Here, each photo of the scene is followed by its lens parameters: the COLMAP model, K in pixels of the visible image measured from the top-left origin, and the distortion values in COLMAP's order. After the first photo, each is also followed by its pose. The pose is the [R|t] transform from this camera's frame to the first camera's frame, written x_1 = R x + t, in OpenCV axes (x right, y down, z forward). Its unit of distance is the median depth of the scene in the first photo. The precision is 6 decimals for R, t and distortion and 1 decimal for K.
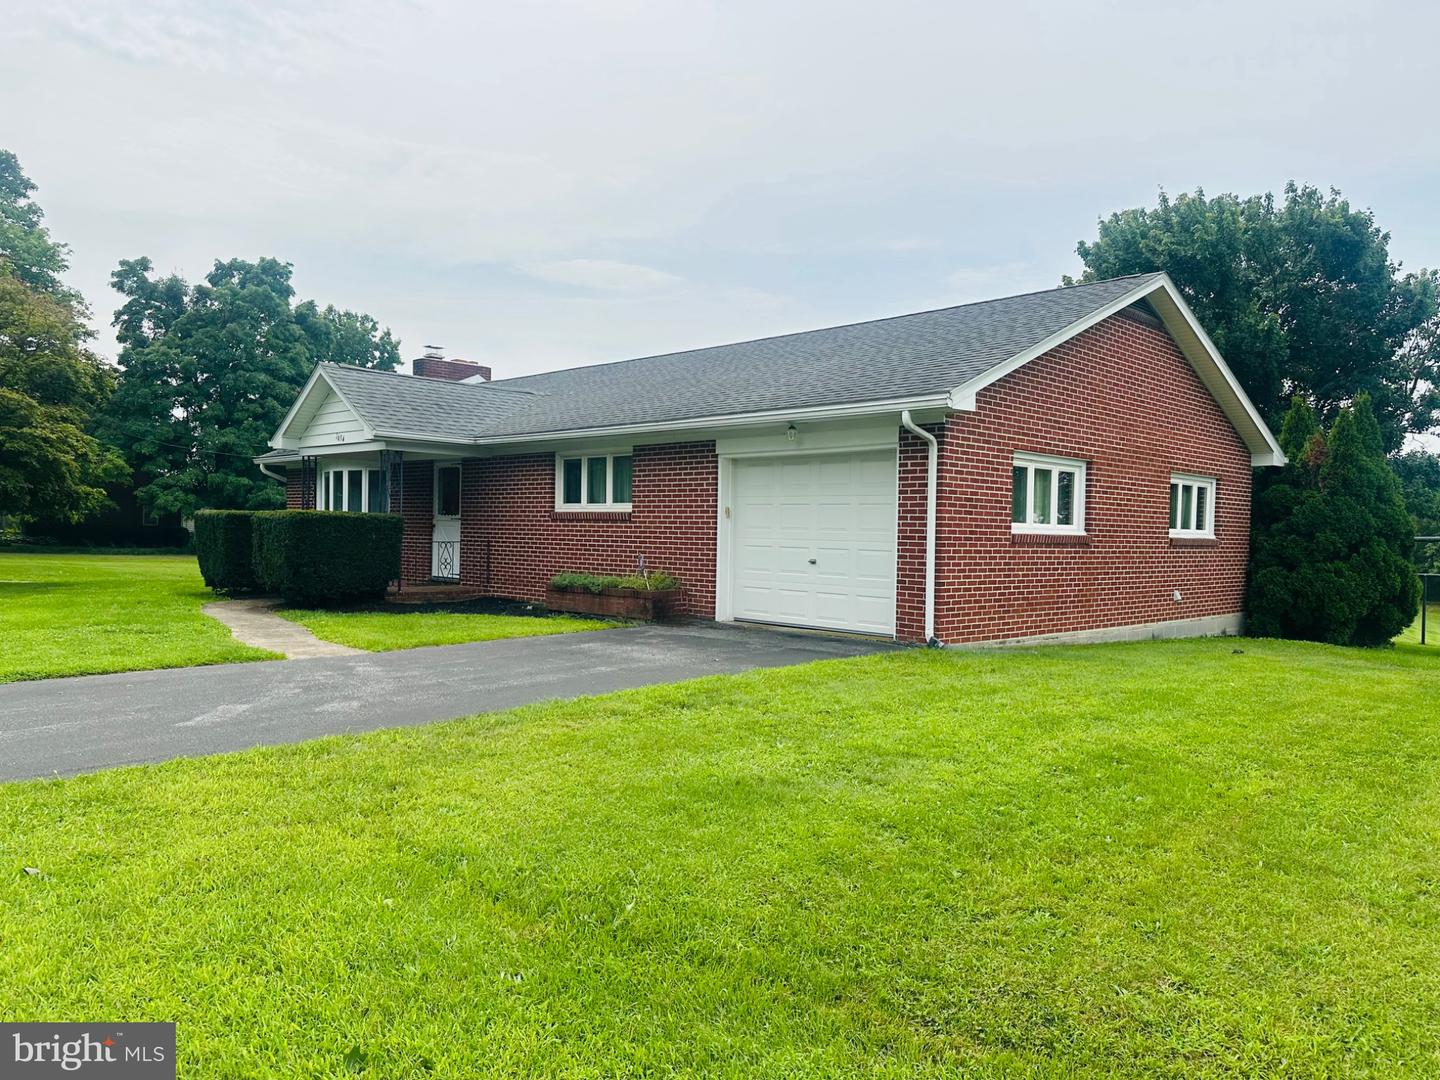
lens RADIAL K [[1055.8, 0, 720.0], [0, 1055.8, 540.0], [0, 0, 1]] dist [0.000547, -0.000244]
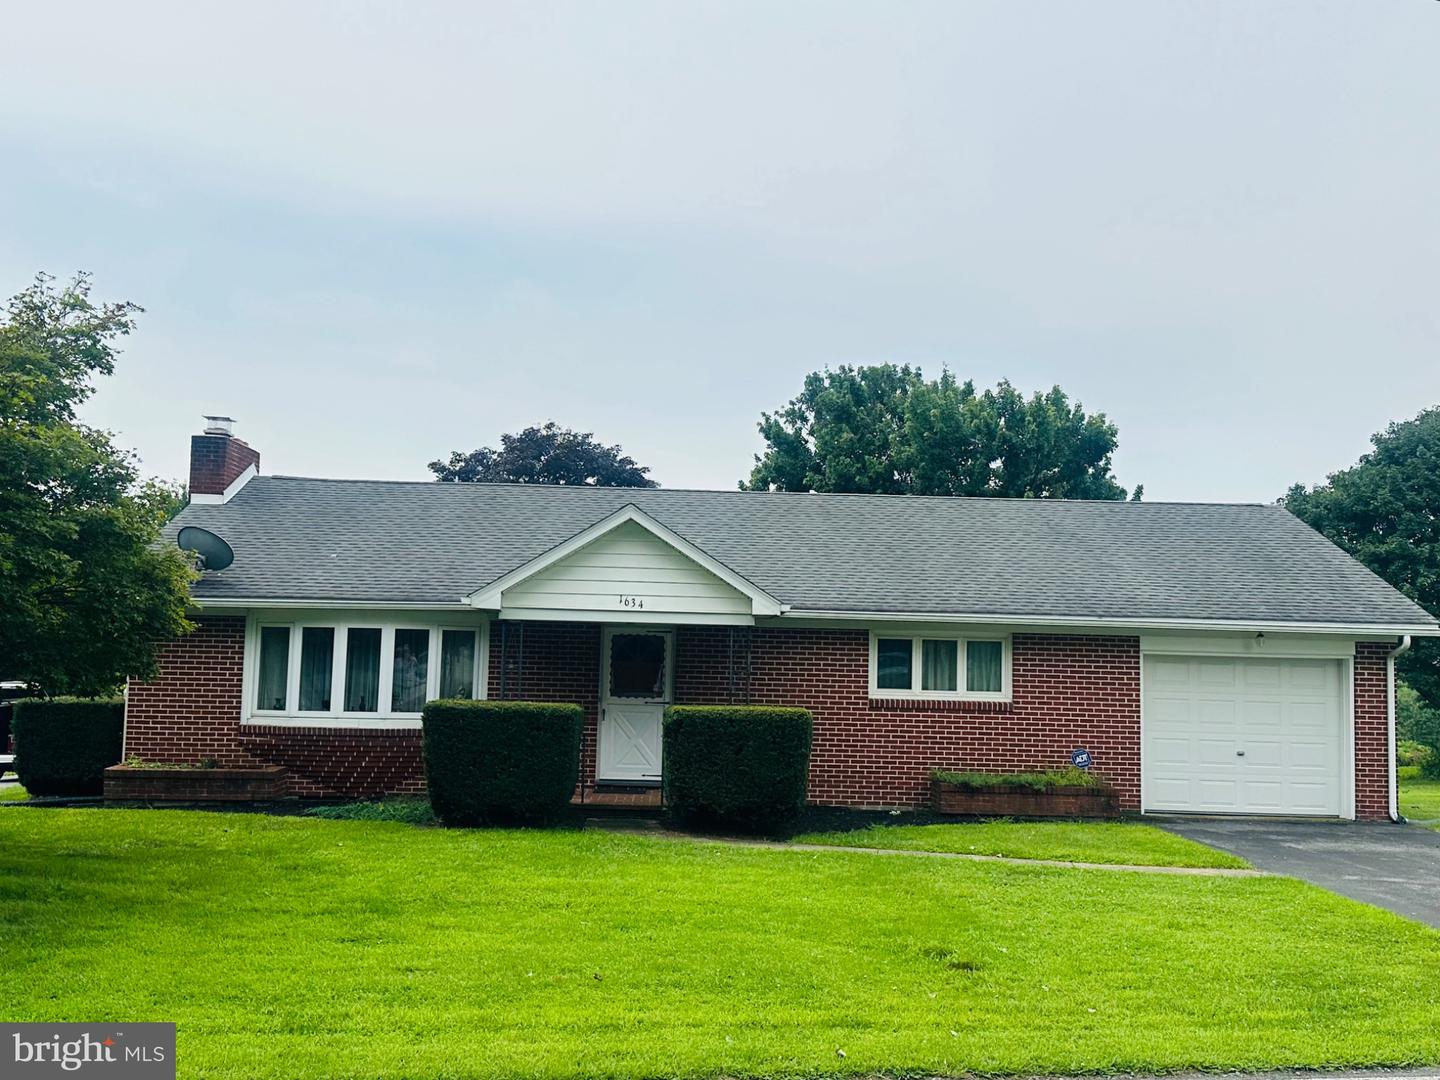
lens RADIAL K [[1450.7, 0, 720.0], [0, 1450.7, 540.0], [0, 0, 1]] dist [0.059168, -0.021004]
pose [[0.689521, 0.061228, 0.721673, -1.279953], [-0.006017, 0.996870, -0.078827, -0.071224], [-0.724241, 0.050011, 0.687731, 0.301199]]
